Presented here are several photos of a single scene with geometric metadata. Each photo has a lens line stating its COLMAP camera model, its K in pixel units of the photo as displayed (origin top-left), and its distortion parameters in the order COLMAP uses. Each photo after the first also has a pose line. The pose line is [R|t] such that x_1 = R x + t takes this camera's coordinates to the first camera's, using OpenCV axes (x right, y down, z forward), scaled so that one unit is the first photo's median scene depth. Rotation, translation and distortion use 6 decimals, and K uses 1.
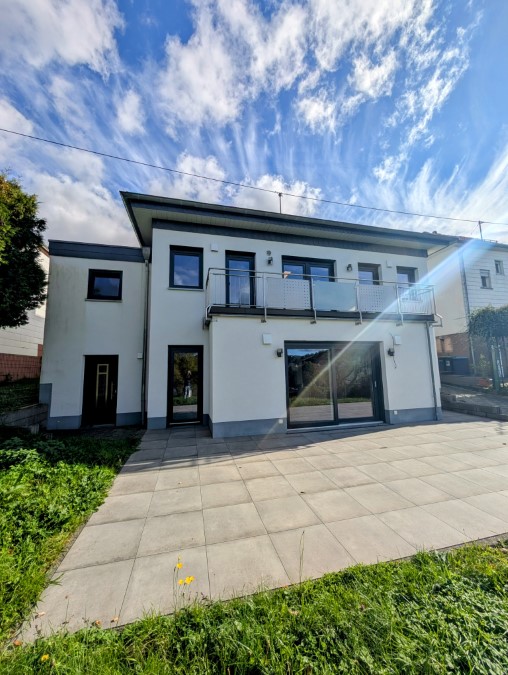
lens RADIAL K [[258.0, 0, 248.8], [0, 258.0, 337.9], [0, 0, 1]] dist [0.000873, 0.000141]
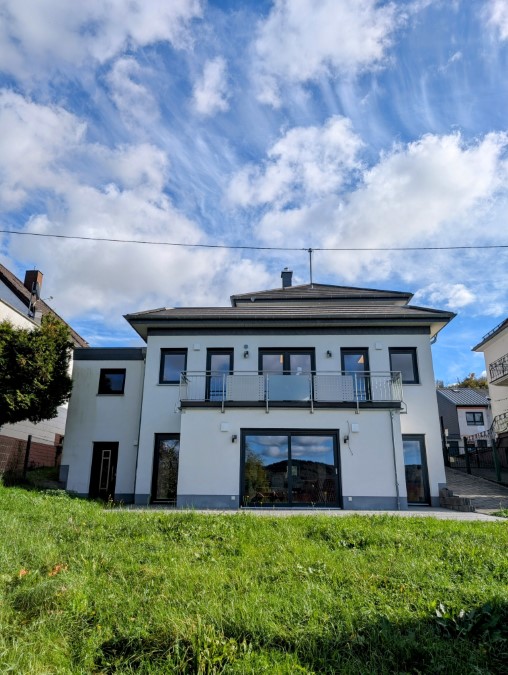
lens RADIAL K [[464.1, 0, 254.0], [0, 464.1, 337.5], [0, 0, 1]] dist [-0.000760, -0.001367]
pose [[0.958736, -0.060318, -0.277824, 0.727076], [0.005252, 0.980825, -0.194821, 0.015849], [0.284248, 0.185323, 0.940669, -0.932670]]
